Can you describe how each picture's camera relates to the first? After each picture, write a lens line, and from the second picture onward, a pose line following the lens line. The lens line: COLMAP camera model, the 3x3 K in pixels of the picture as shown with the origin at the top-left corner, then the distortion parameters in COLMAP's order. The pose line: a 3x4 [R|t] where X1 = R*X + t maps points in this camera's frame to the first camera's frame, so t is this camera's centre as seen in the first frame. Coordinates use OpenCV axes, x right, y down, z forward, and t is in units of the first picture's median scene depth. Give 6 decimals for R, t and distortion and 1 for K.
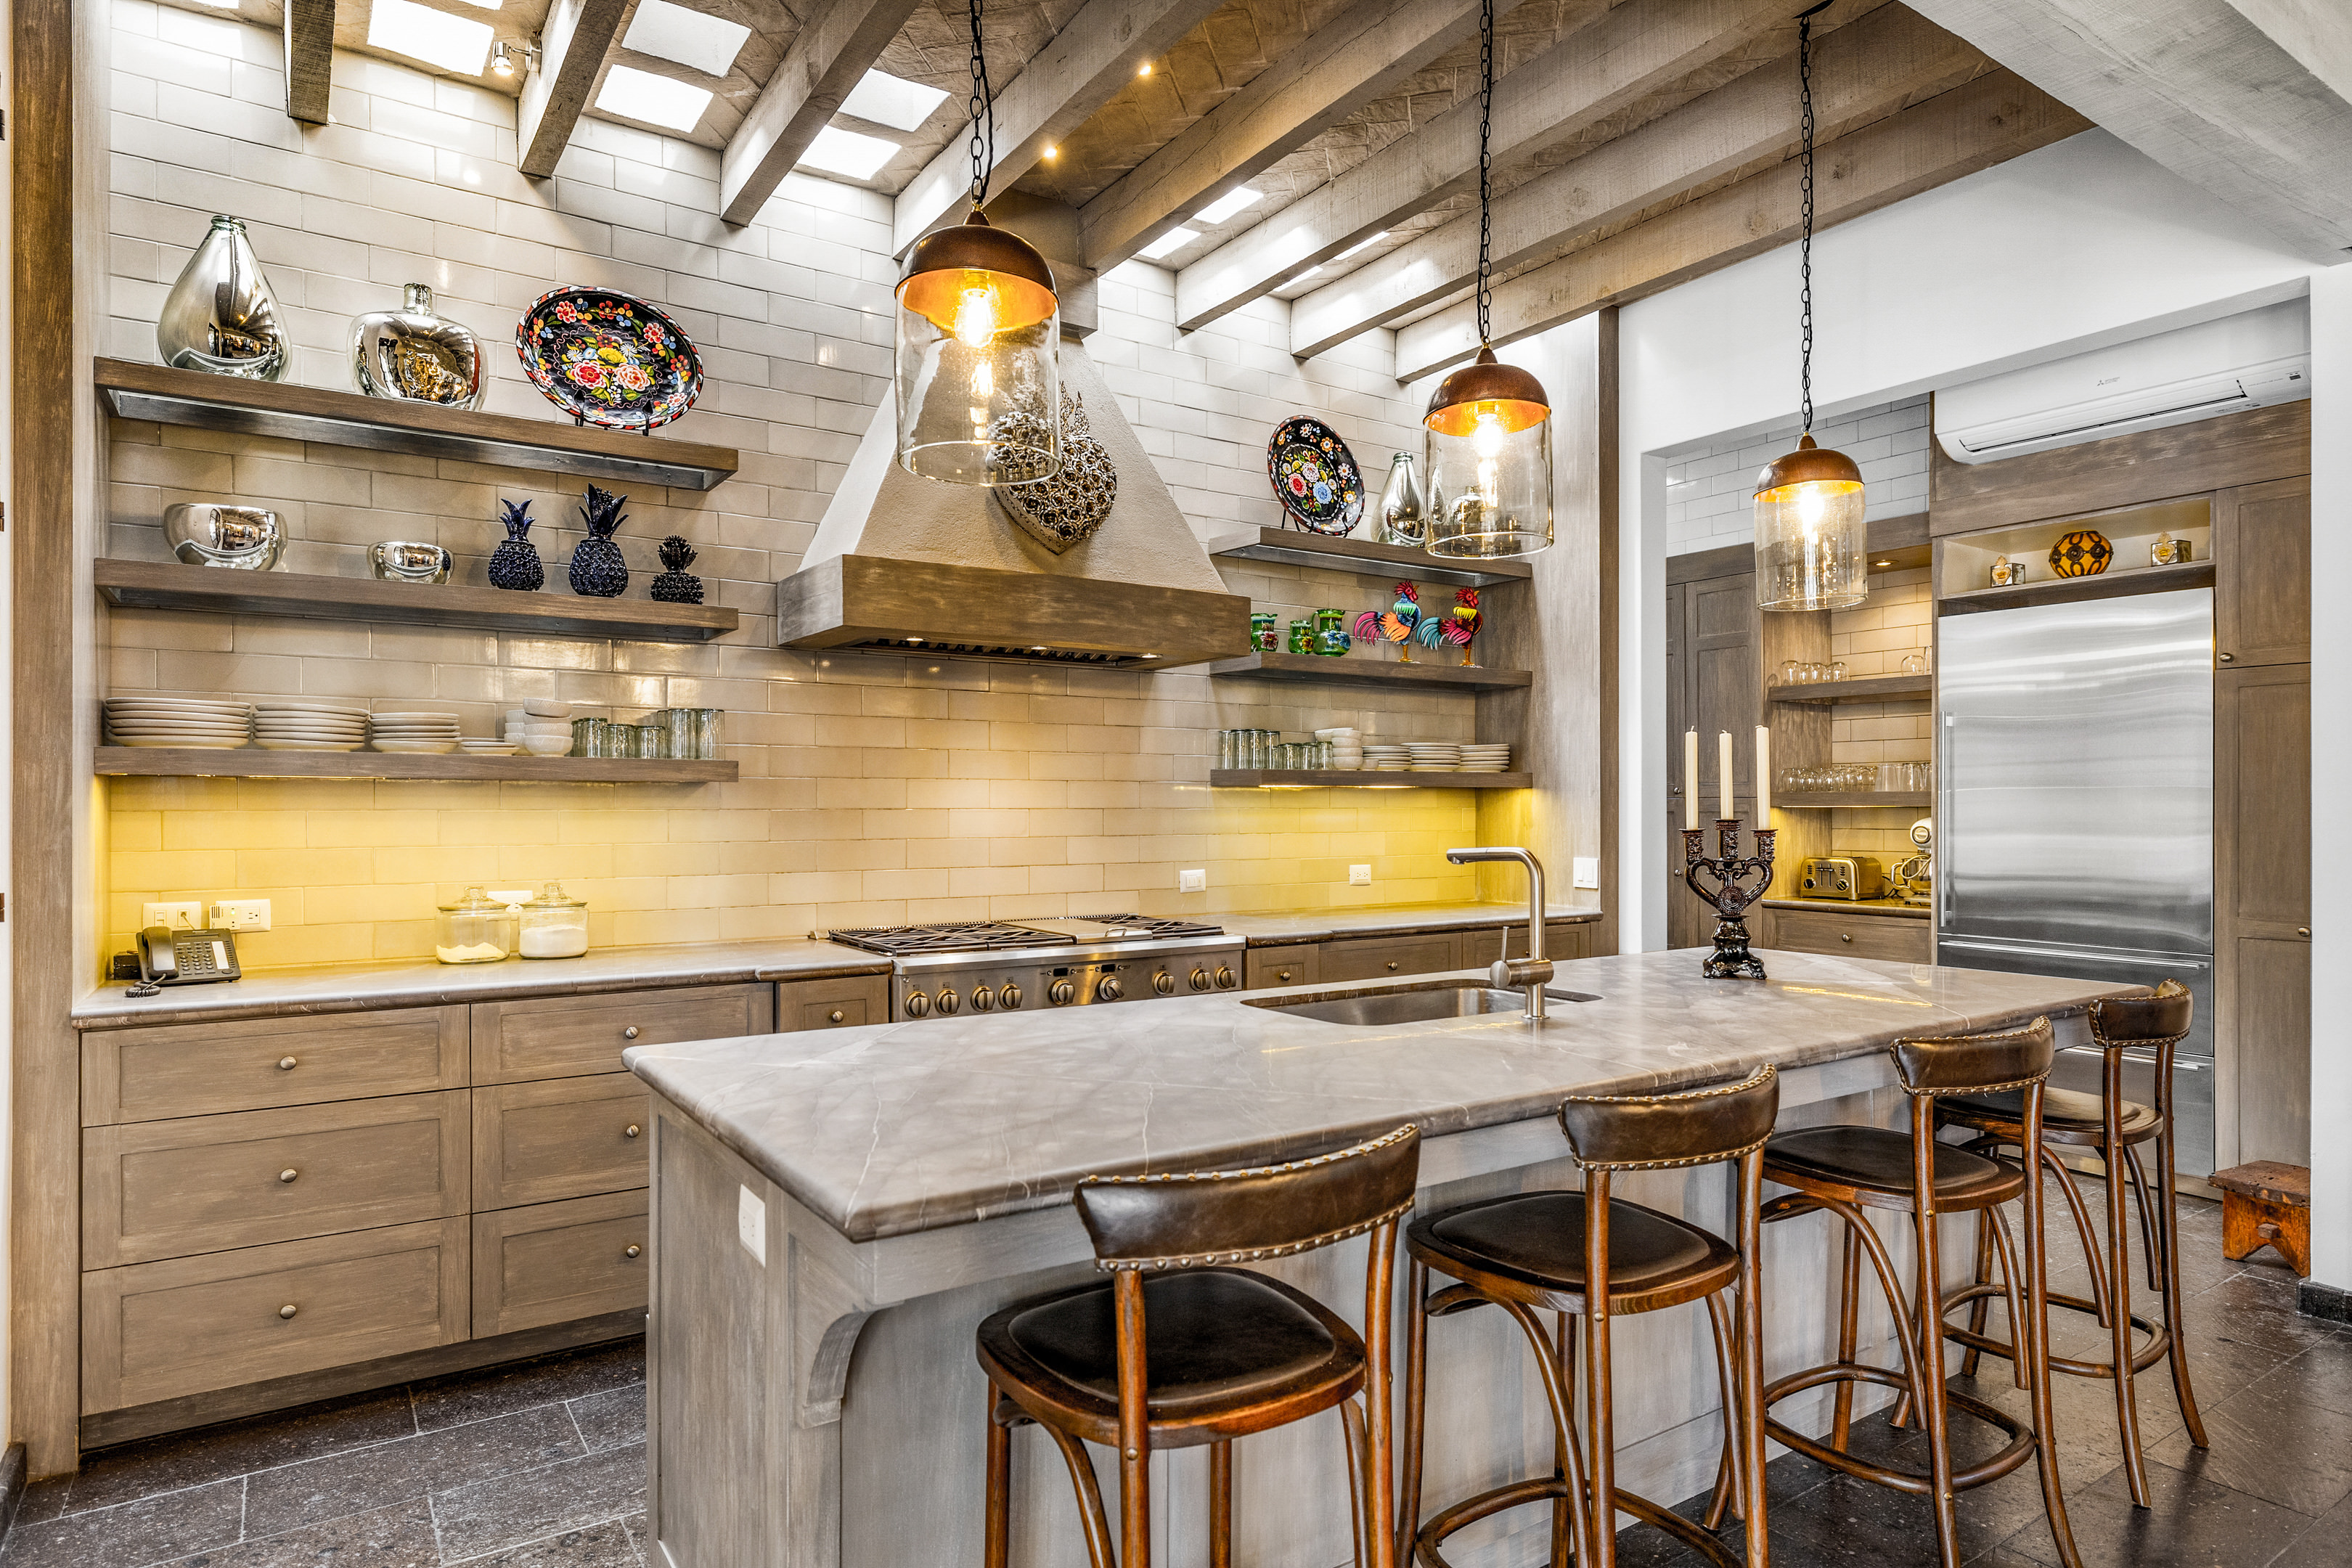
lens RADIAL K [[1344.2, 0, 1172.5], [0, 1344.2, 818.1], [0, 0, 1]] dist [0.003170, 0.001181]
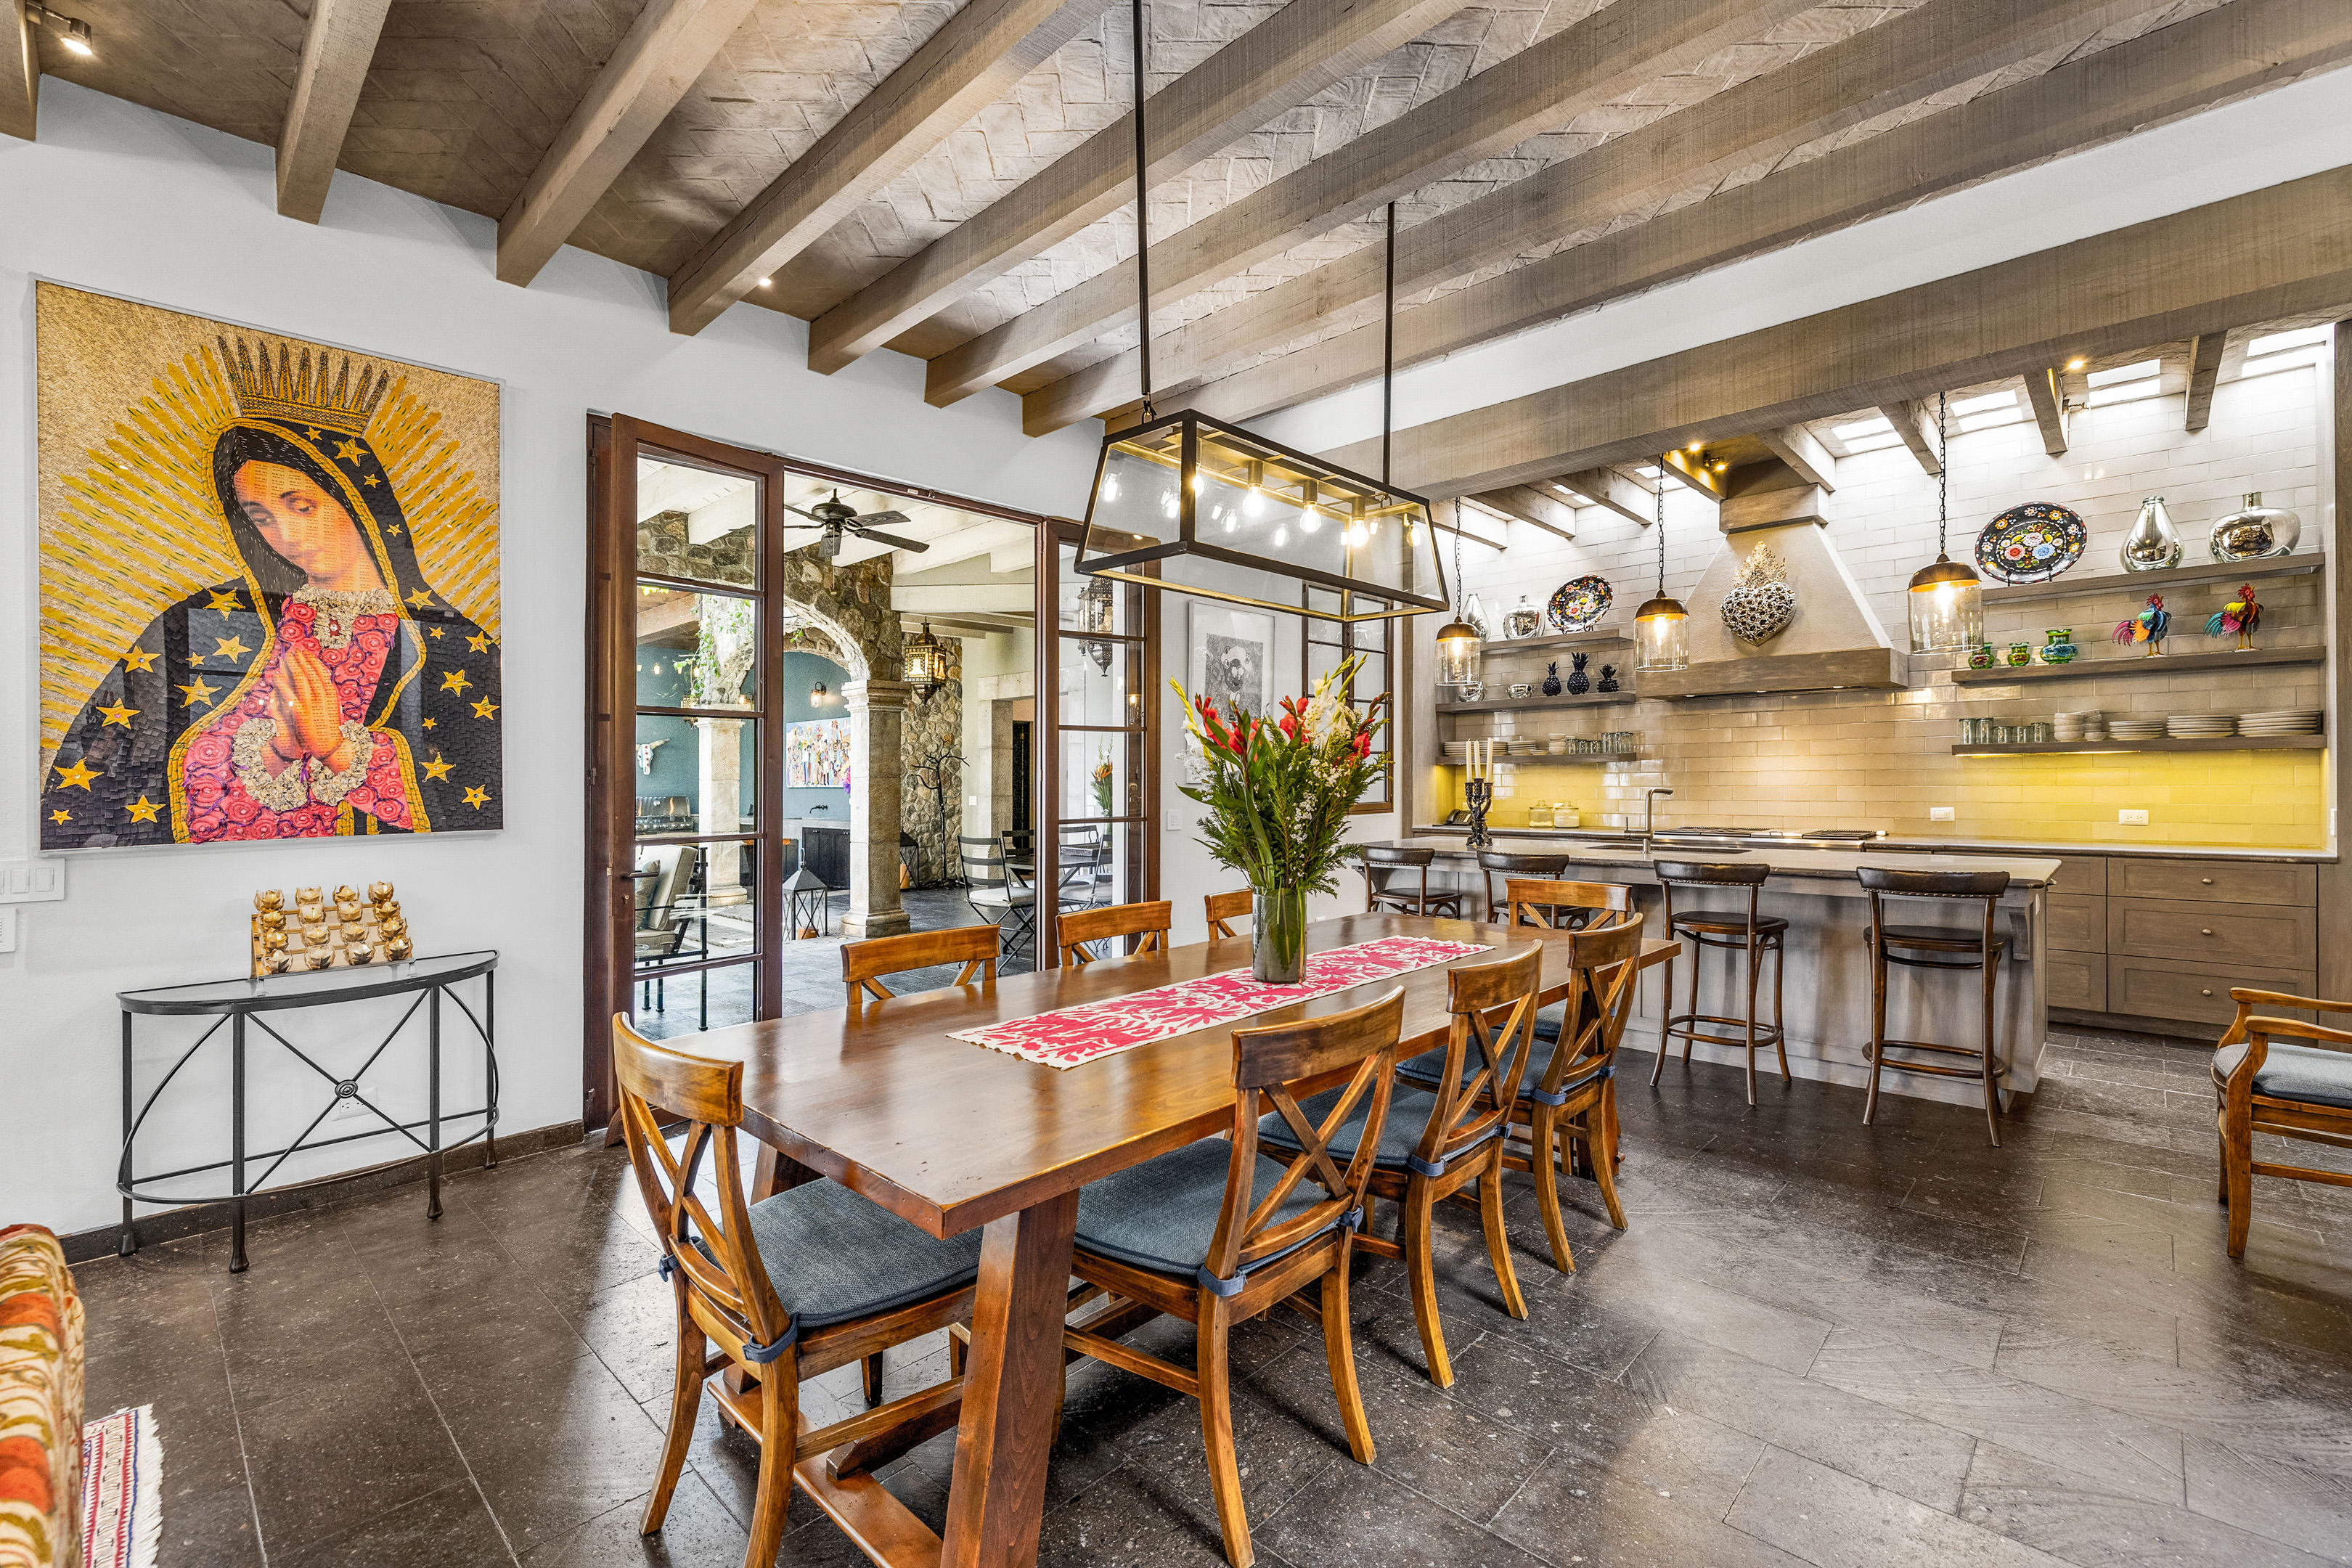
lens RADIAL K [[996.1, 0, 1177.6], [0, 996.1, 790.0], [0, 0, 1]] dist [0.004189, 0.000414]
pose [[0.218415, 0.014500, -0.975748, 1.340114], [0.003895, 0.999869, 0.015731, -0.006721], [0.975848, -0.007237, 0.218330, -0.210611]]
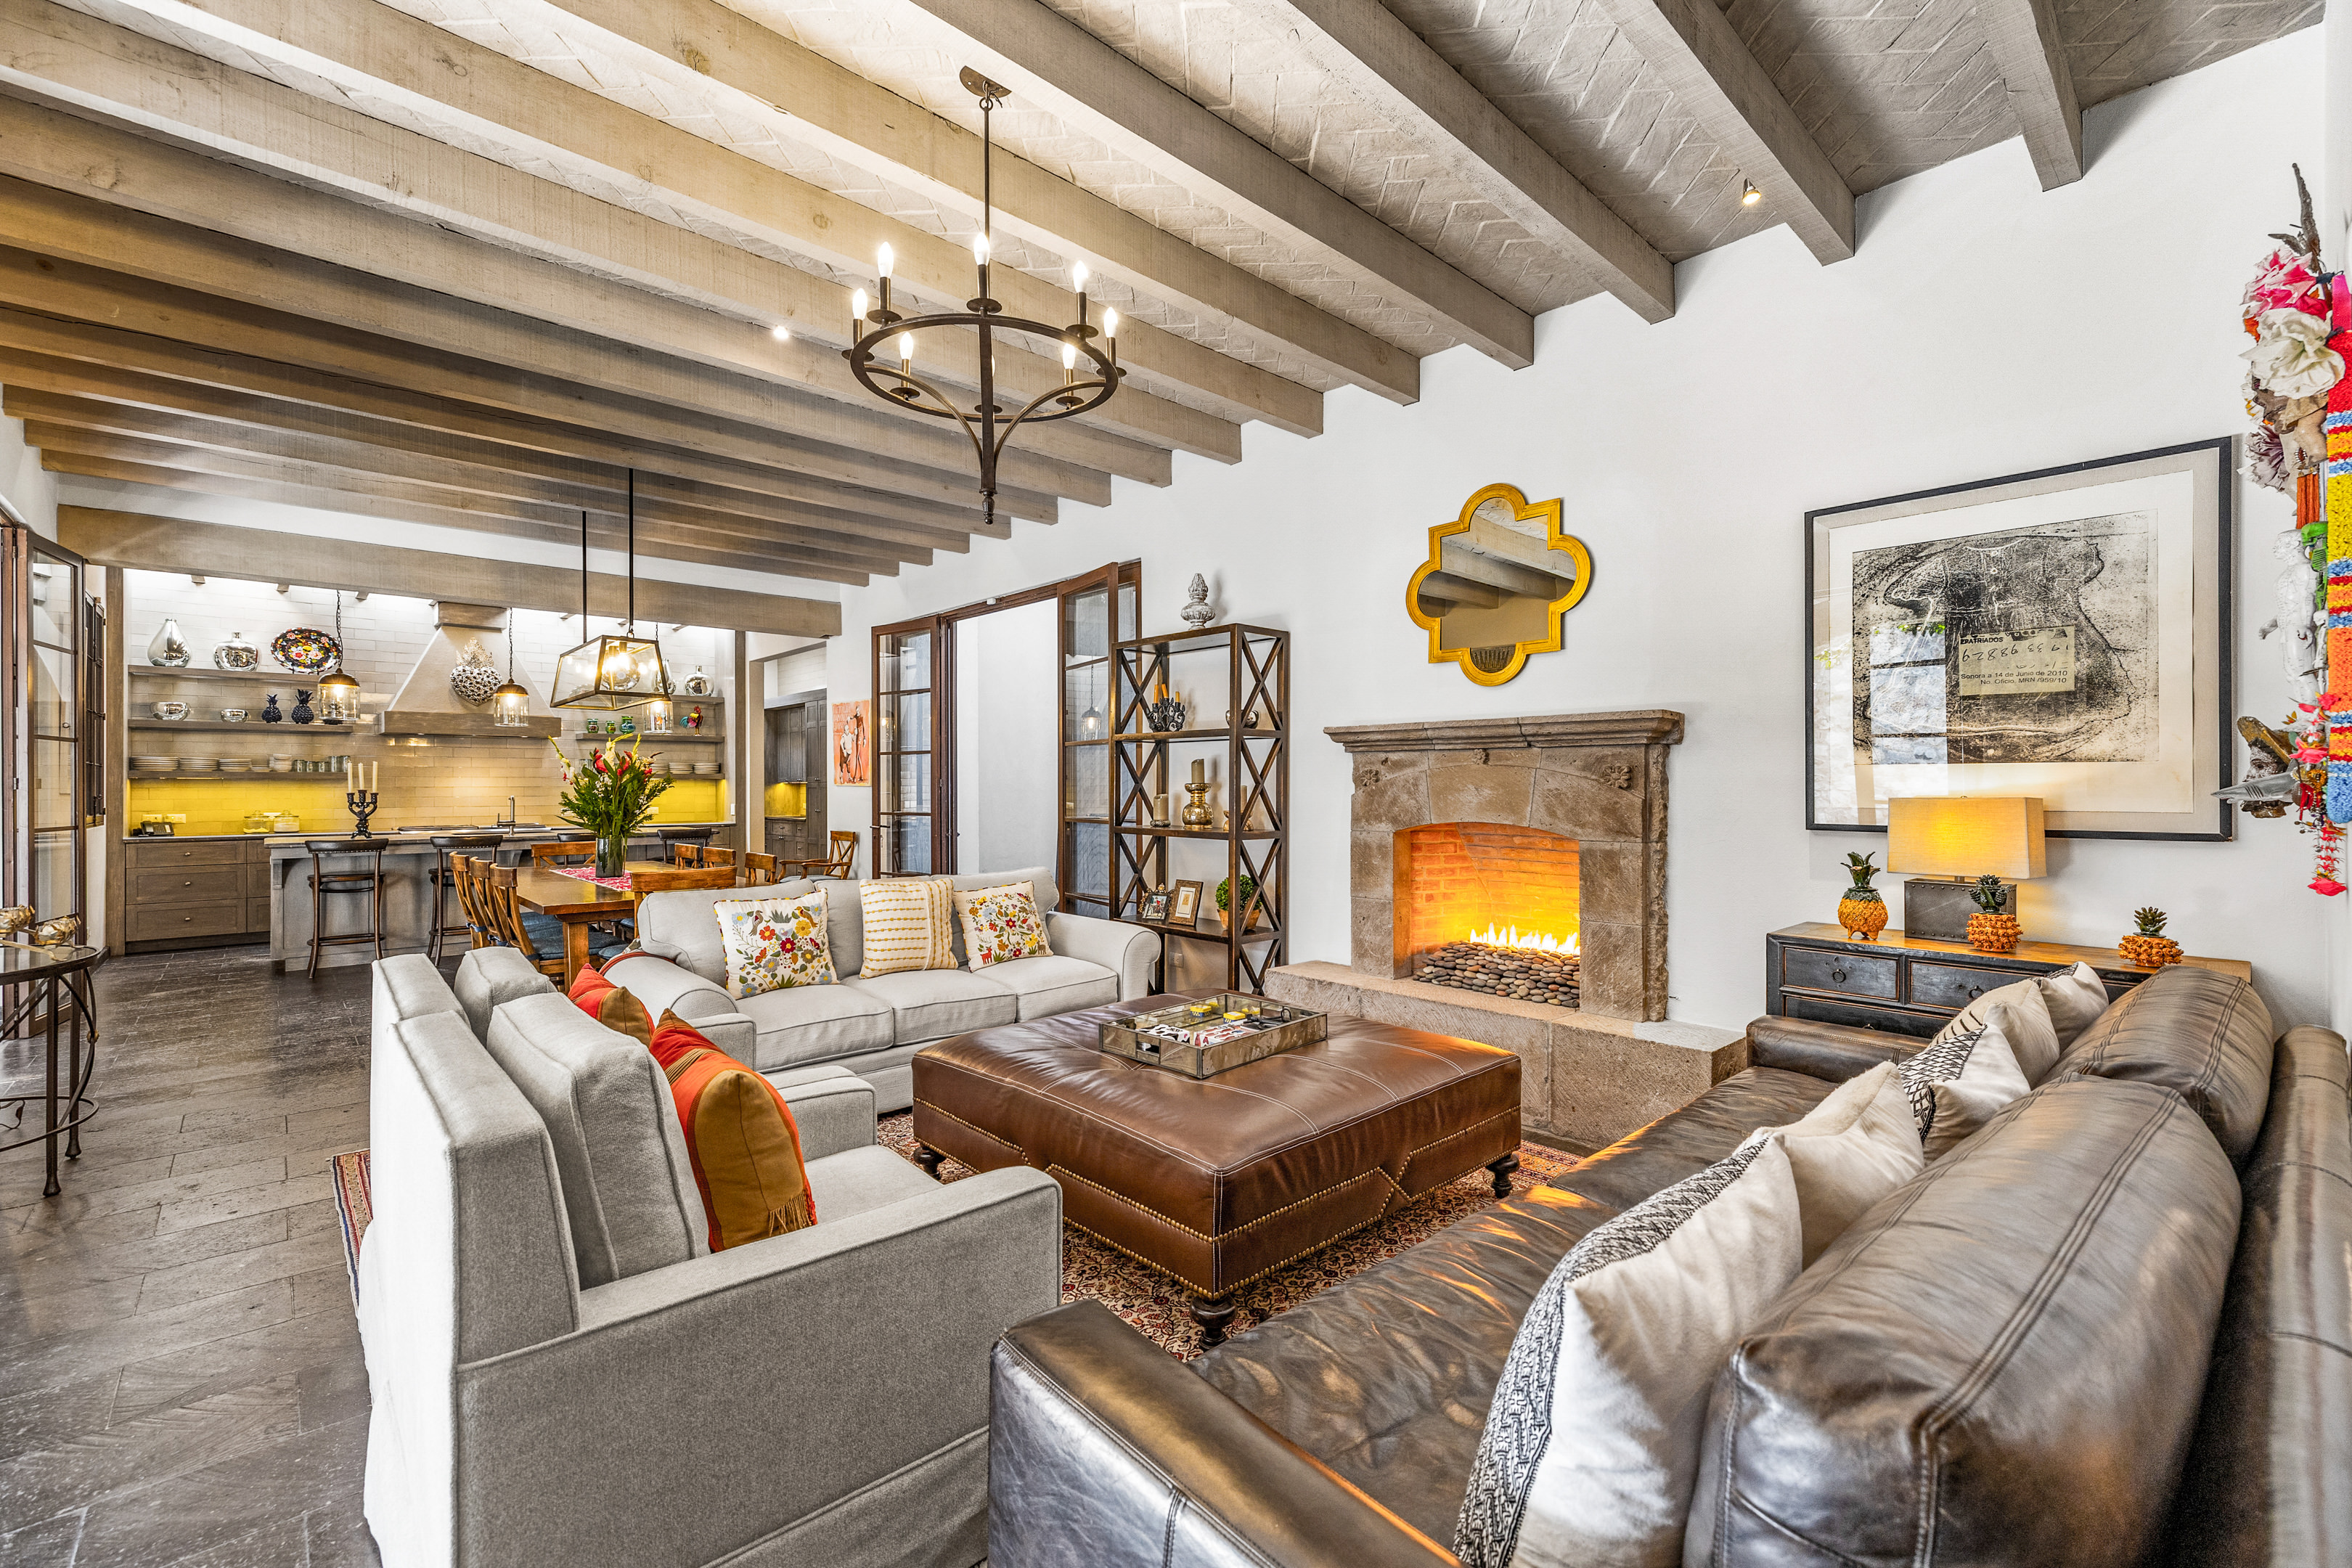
lens RADIAL K [[996.1, 0, 1177.6], [0, 996.1, 790.0], [0, 0, 1]] dist [0.004189, 0.000414]
pose [[0.987318, -0.001936, 0.158741, 1.300521], [0.002348, 0.999994, -0.002406, 0.010656], [-0.158736, 0.002749, 0.987317, -1.755471]]
